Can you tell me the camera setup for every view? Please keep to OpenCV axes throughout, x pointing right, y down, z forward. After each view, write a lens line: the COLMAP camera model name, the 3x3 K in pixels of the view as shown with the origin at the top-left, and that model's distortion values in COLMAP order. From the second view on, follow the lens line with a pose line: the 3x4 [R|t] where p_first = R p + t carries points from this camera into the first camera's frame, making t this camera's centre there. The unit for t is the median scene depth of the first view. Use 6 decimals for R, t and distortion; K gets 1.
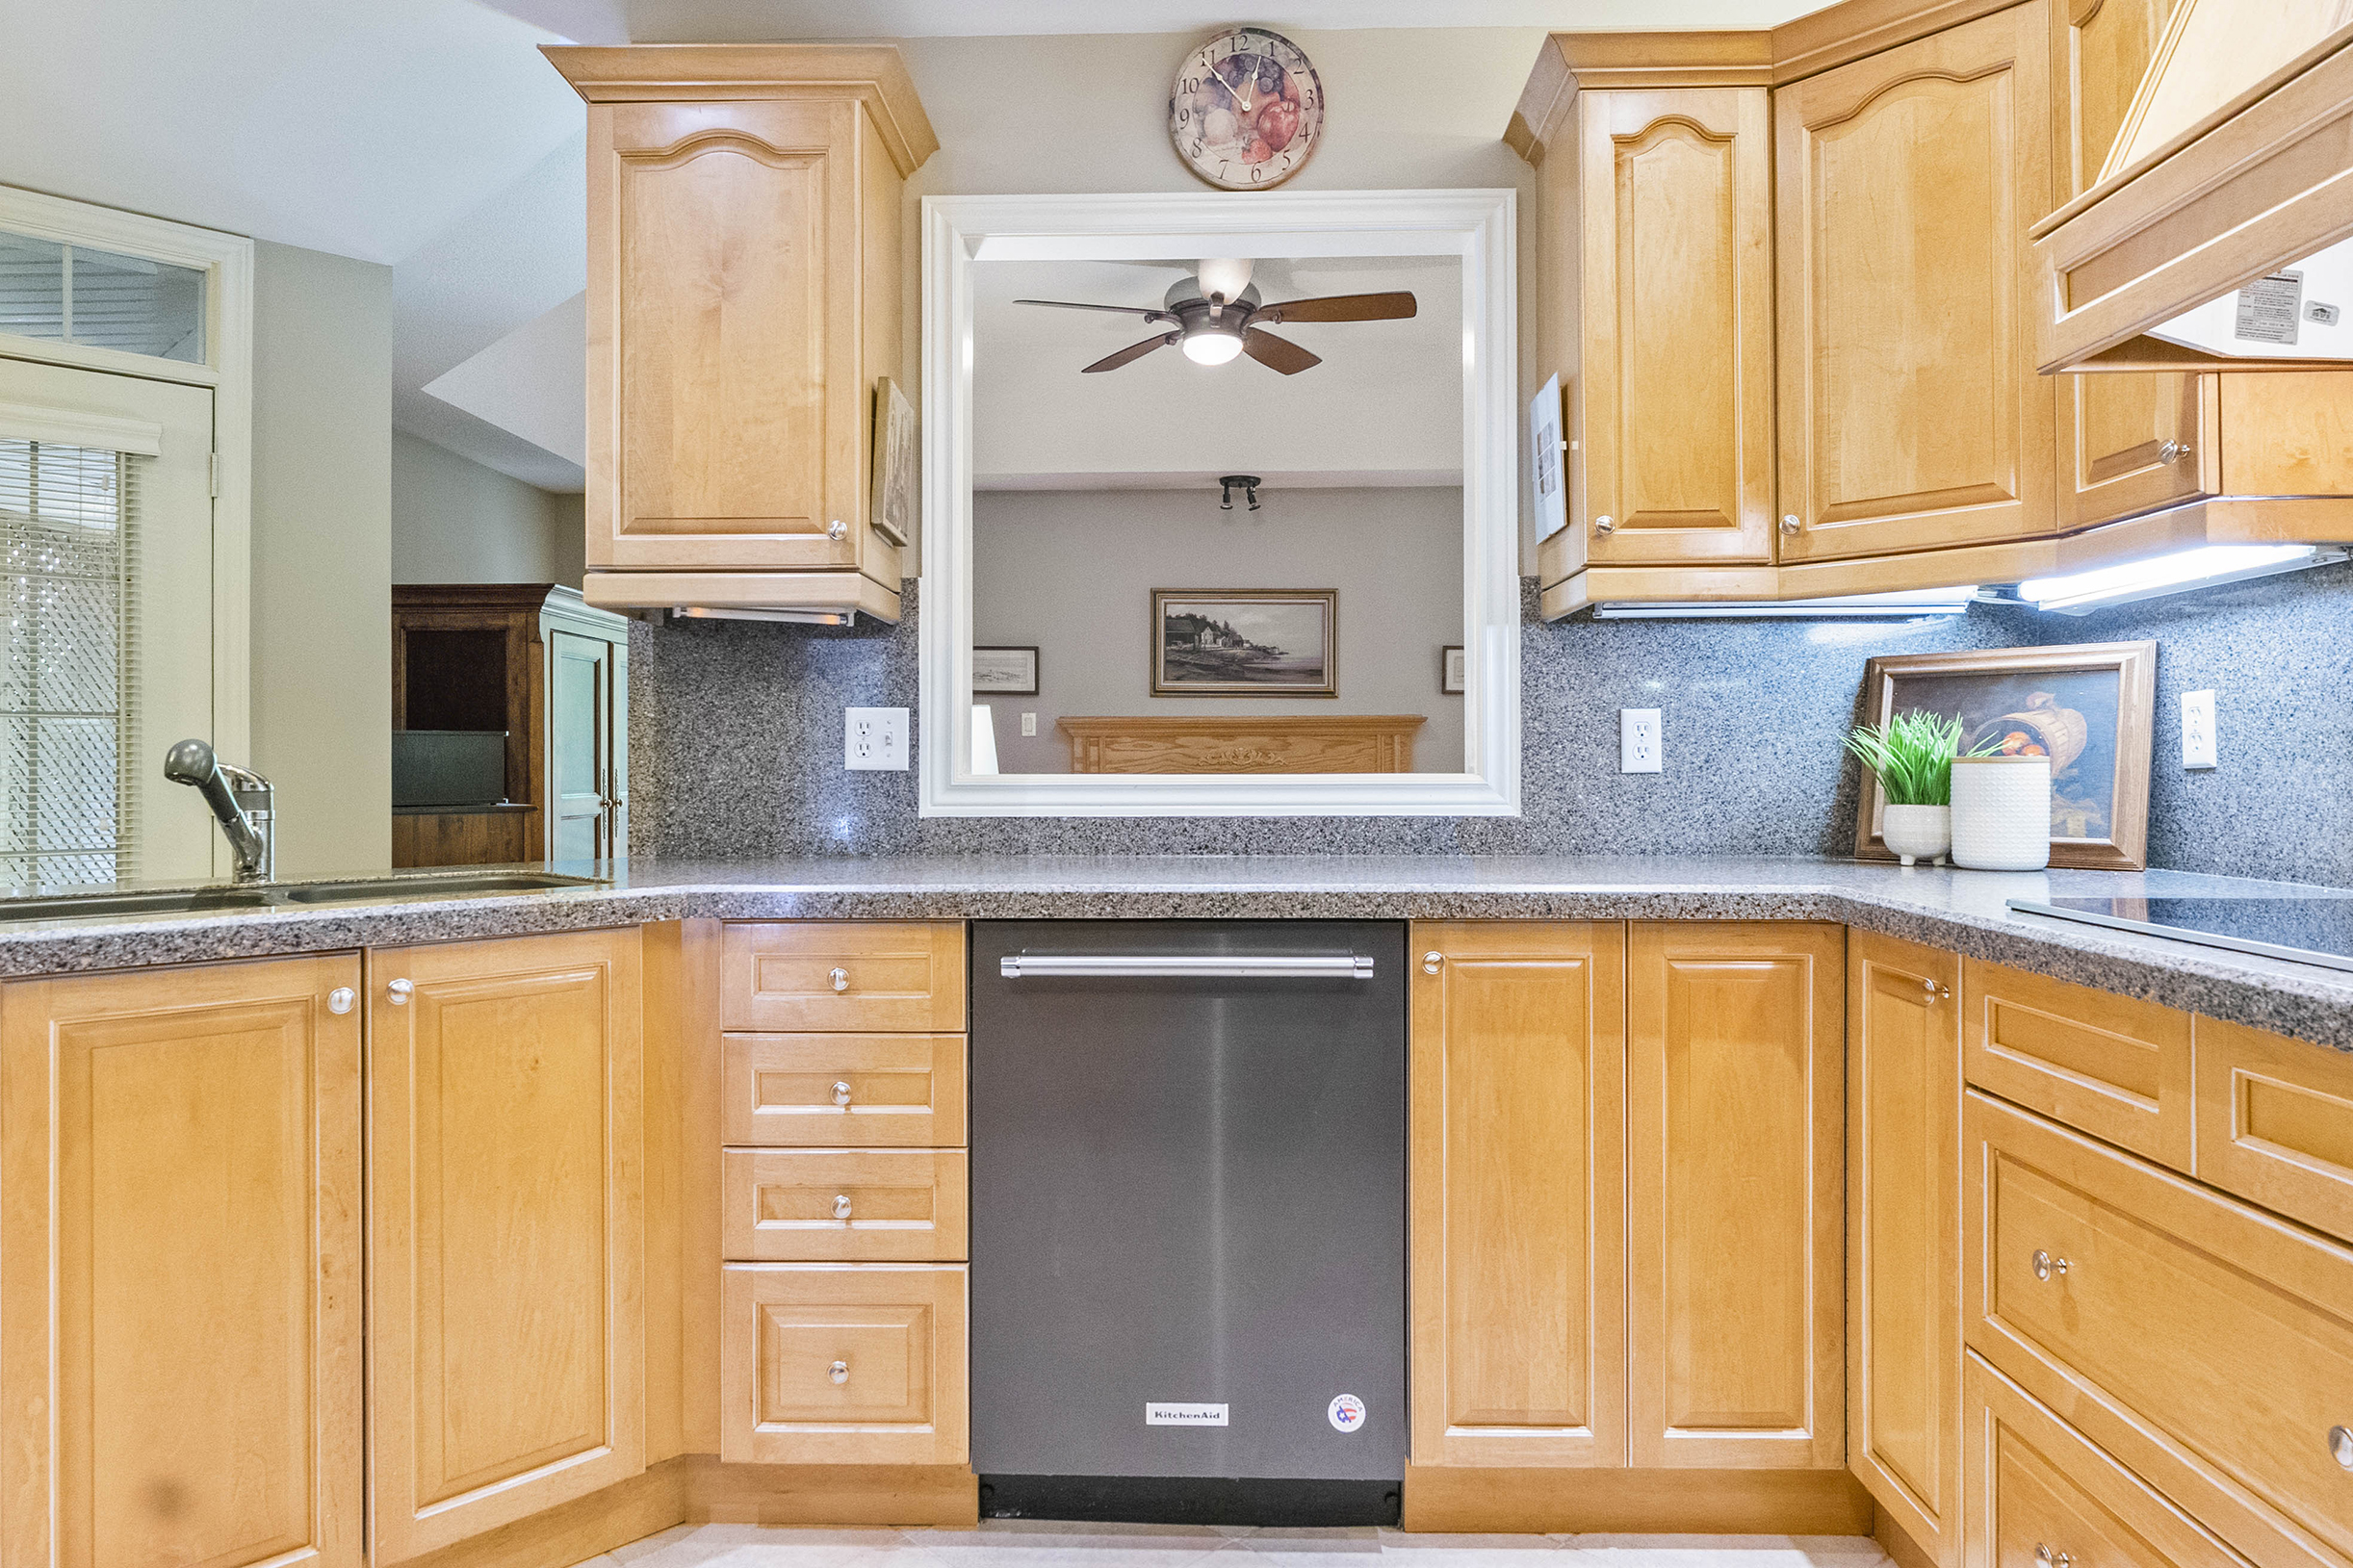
lens RADIAL K [[1490.7, 0, 1175.1], [0, 1490.7, 763.0], [0, 0, 1]] dist [-0.010199, 0.000690]
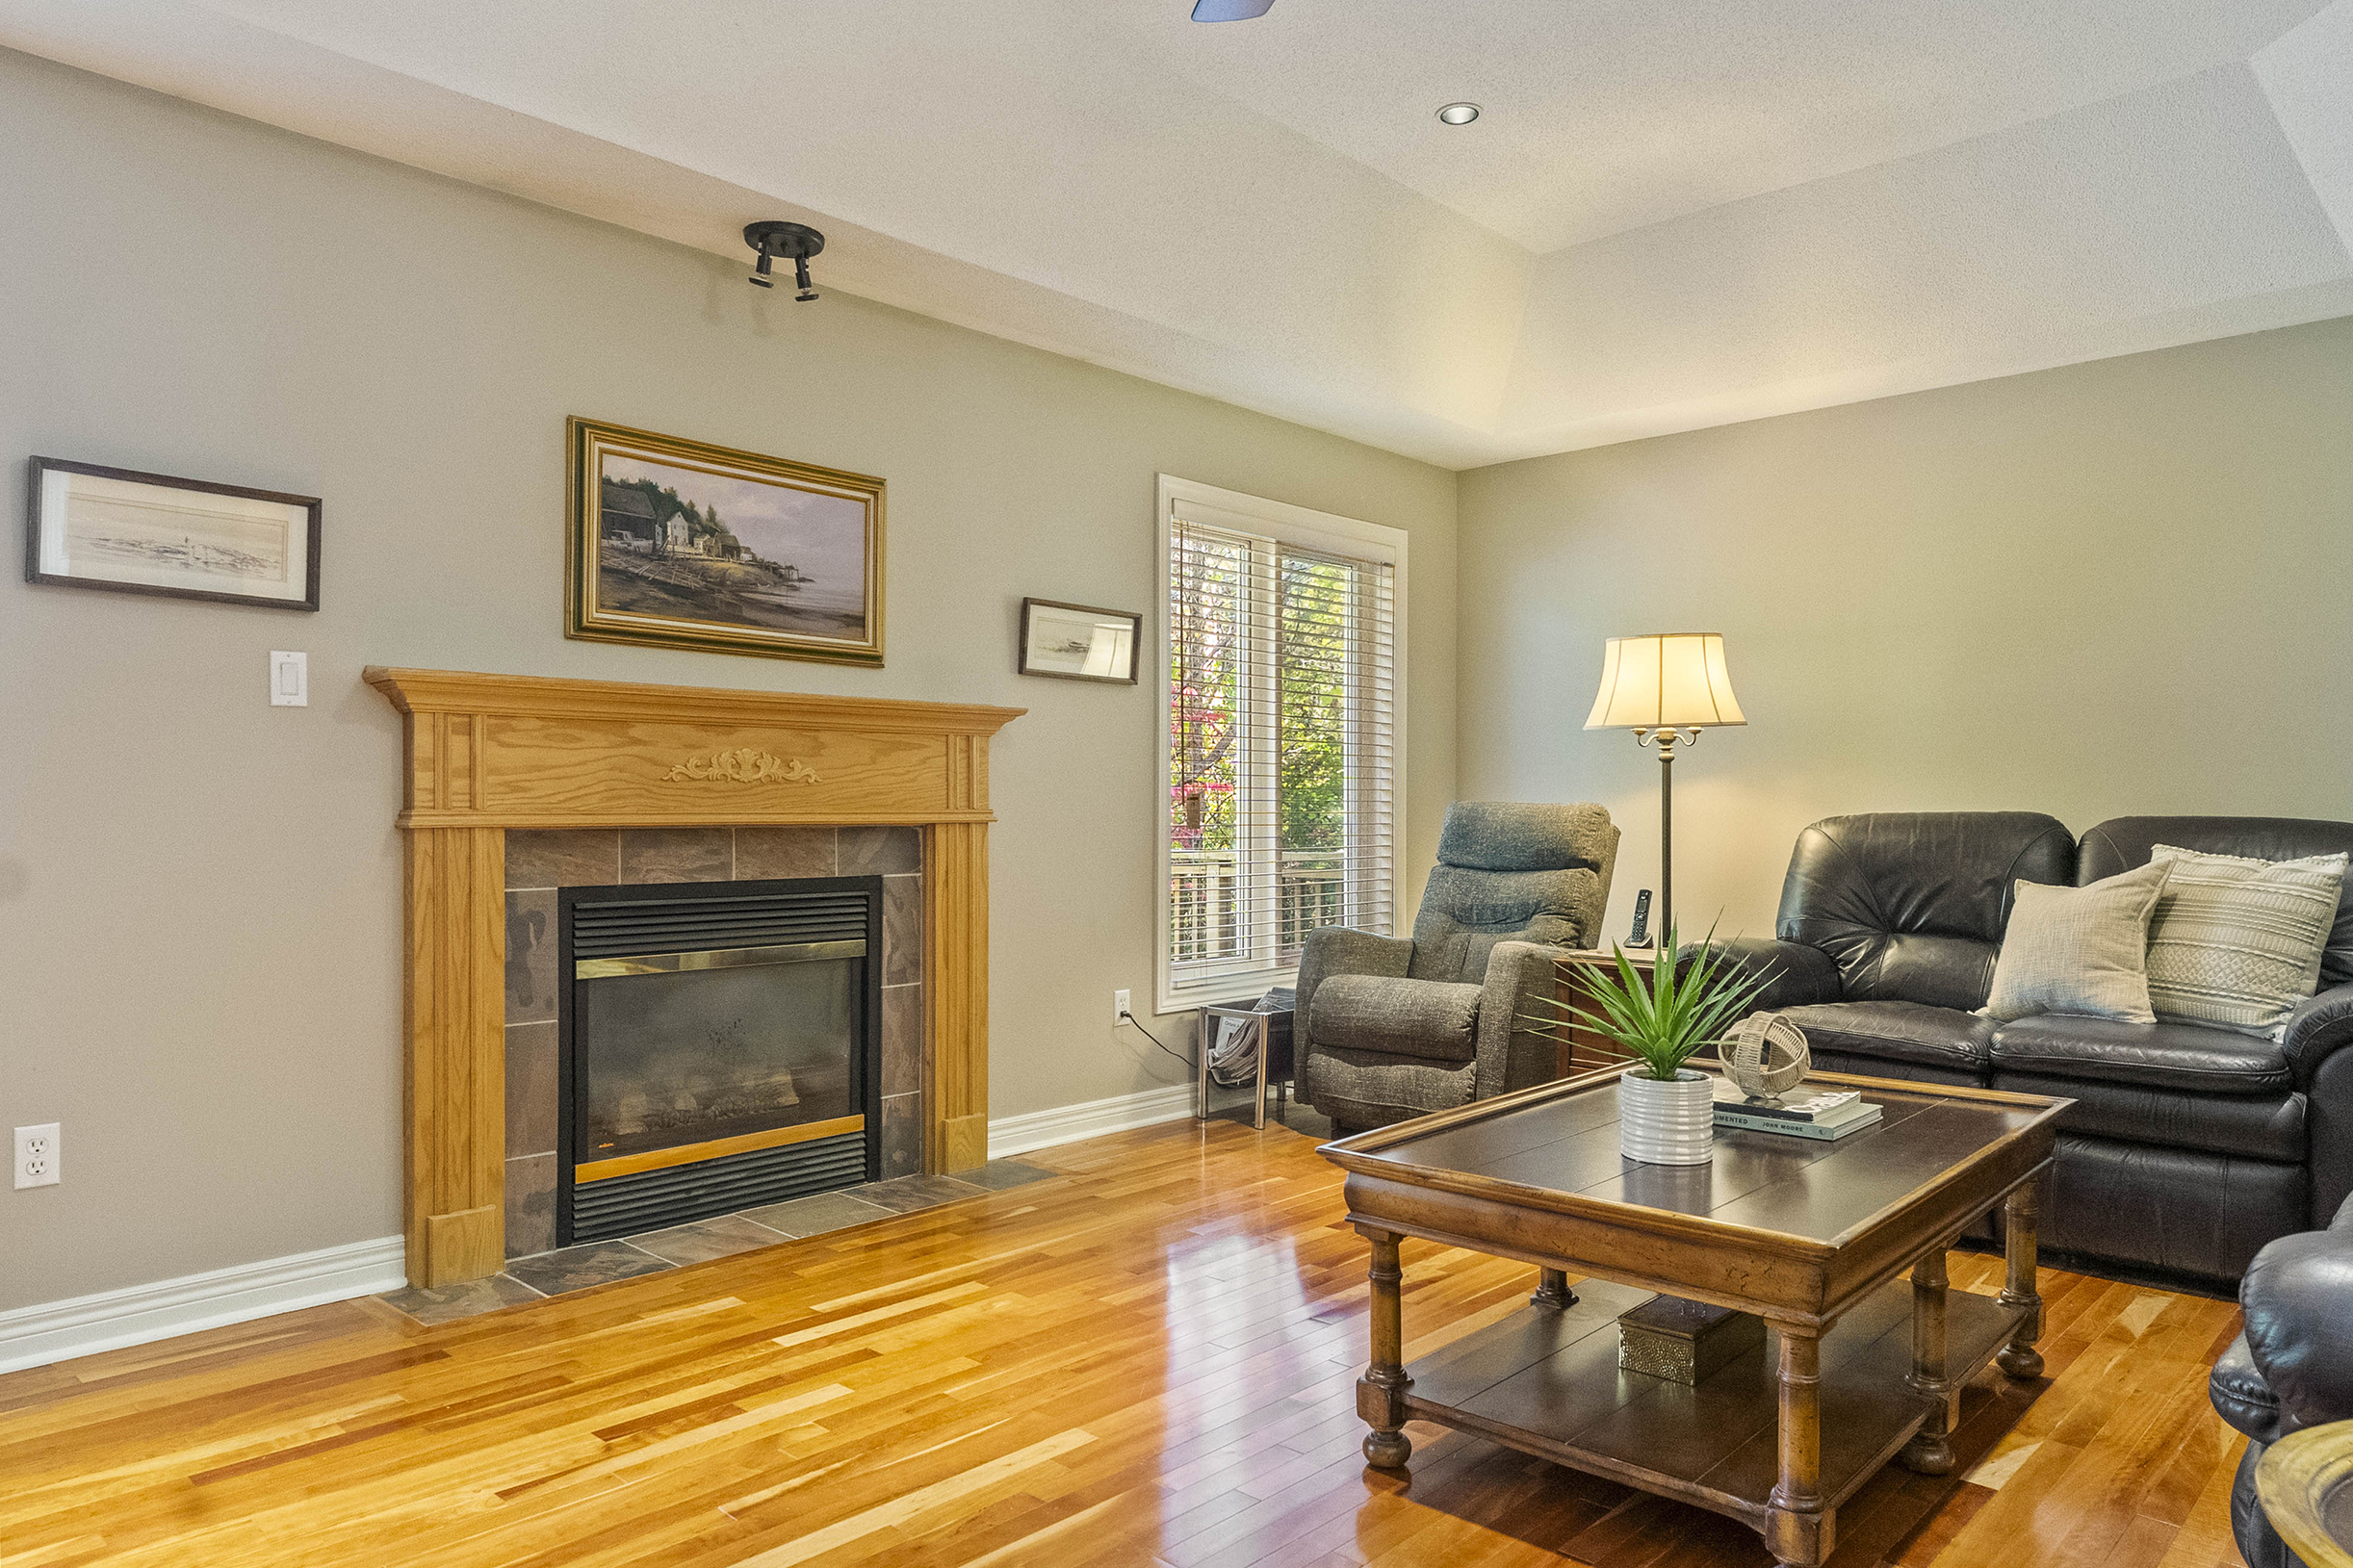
lens RADIAL K [[1490.7, 0, 1161.7], [0, 1490.7, 802.1], [0, 0, 1]] dist [-0.010199, 0.000690]
pose [[0.670986, 0.006883, 0.741438, -0.246706], [-0.007060, 0.999971, -0.002894, 0.009083], [-0.741436, -0.003293, 0.671015, 0.532112]]
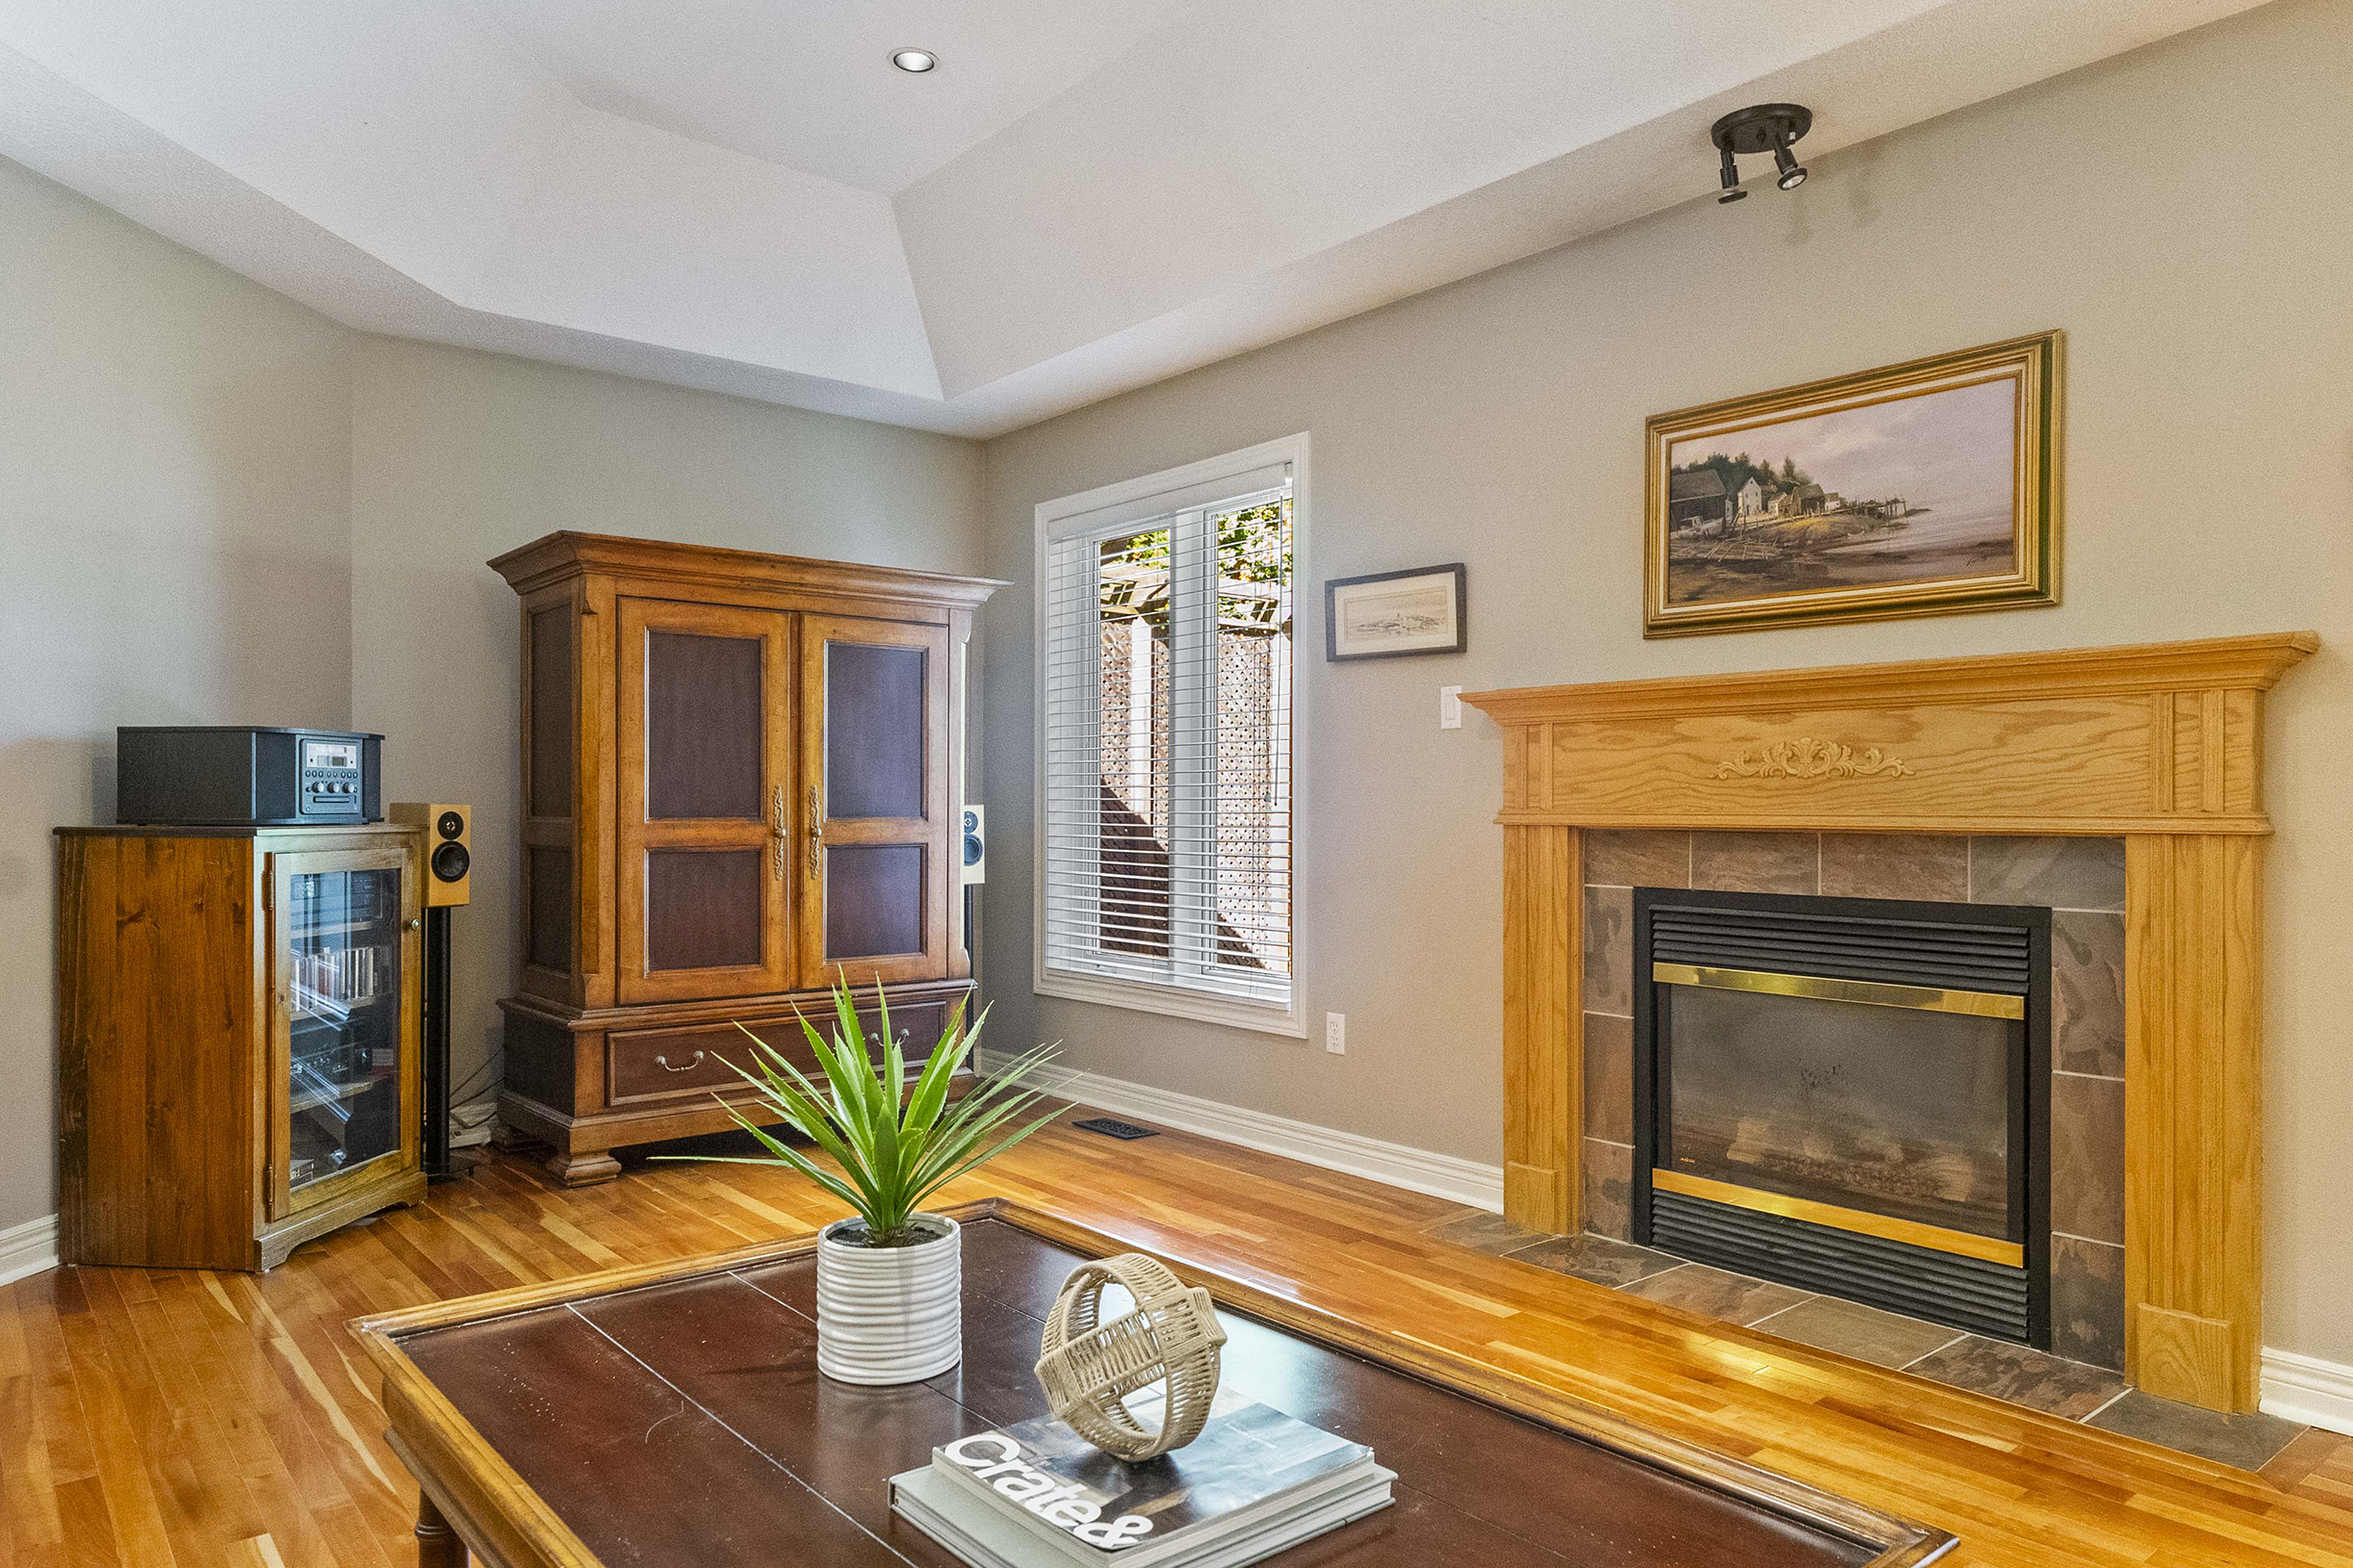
lens RADIAL K [[1507.3, 0, 1186.7], [0, 1507.3, 793.2], [0, 0, 1]] dist [-0.018548, -0.001983]
pose [[0.657529, -0.001021, -0.753428, 0.257053], [-0.003959, 0.999981, -0.004810, 0.009013], [0.753419, 0.006145, 0.657512, 0.564817]]
